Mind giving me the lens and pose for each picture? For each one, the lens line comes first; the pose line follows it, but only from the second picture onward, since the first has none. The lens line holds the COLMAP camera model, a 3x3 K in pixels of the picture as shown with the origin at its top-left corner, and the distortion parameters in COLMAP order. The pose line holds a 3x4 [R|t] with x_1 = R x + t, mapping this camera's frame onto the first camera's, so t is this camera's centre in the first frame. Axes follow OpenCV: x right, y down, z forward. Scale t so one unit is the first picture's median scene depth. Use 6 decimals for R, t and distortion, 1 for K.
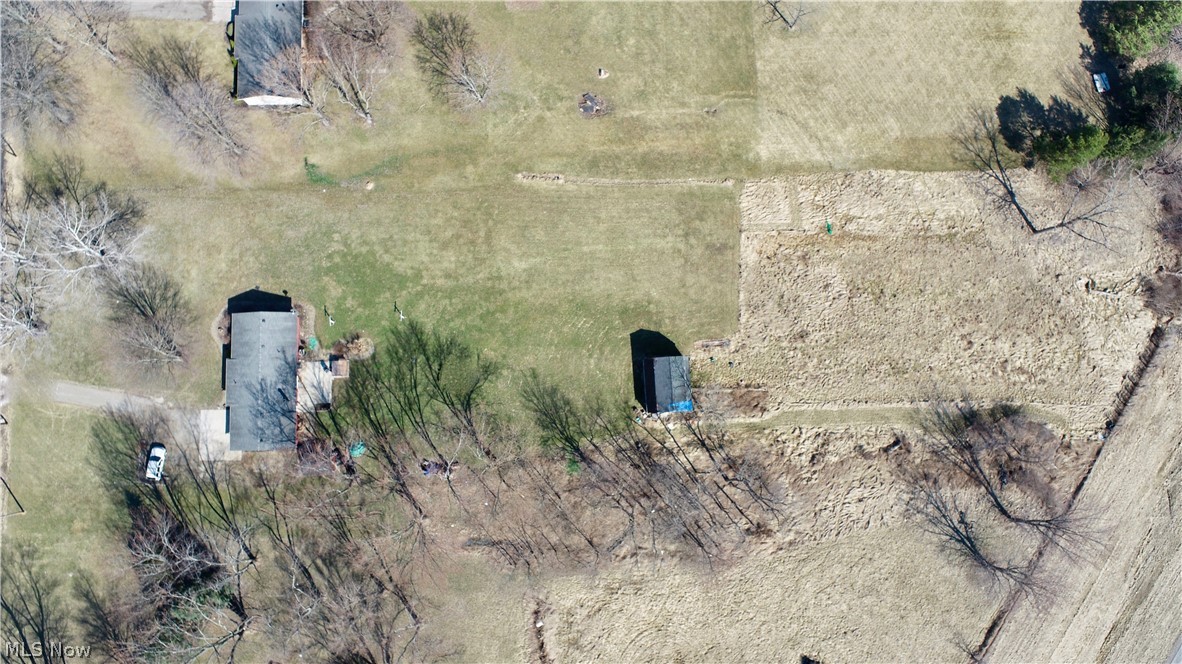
lens RADIAL K [[793.1, 0, 591.0], [0, 793.1, 332.0], [0, 0, 1]] dist [-0.002322, -0.003912]
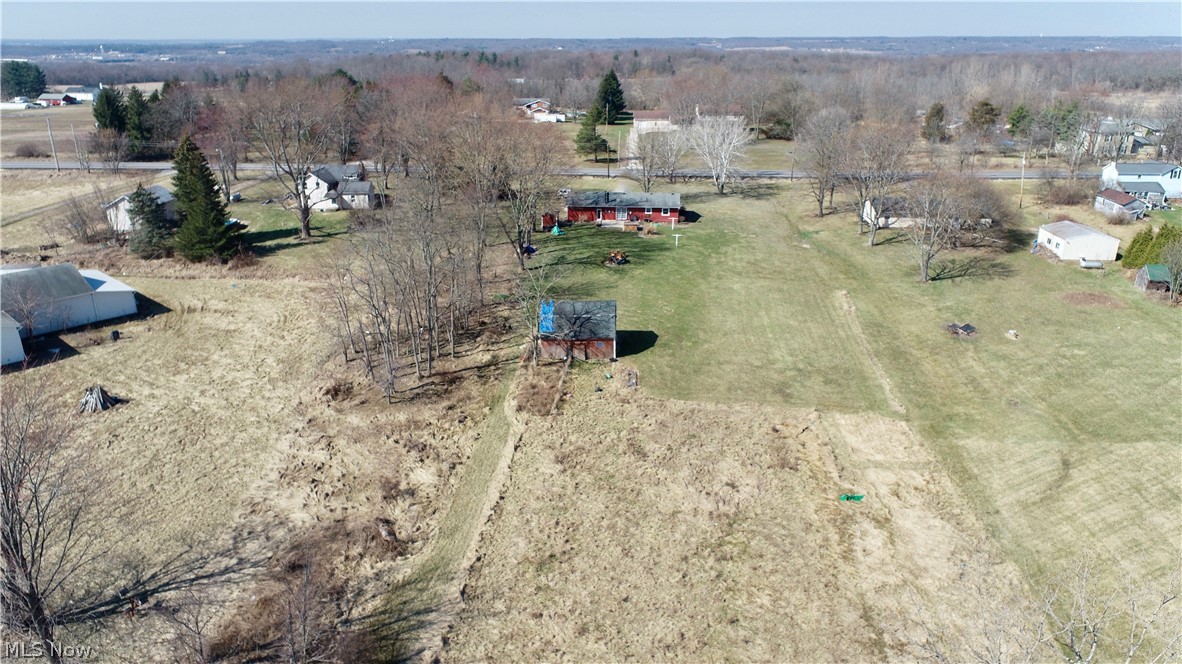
lens RADIAL K [[793.1, 0, 591.0], [0, 793.1, 332.0], [0, 0, 1]] dist [-0.002322, -0.003912]
pose [[-0.113836, 0.336178, -0.934894, 0.762739], [-0.988674, 0.054298, 0.139910, -0.045487], [0.097797, 0.940232, 0.326189, 0.743138]]
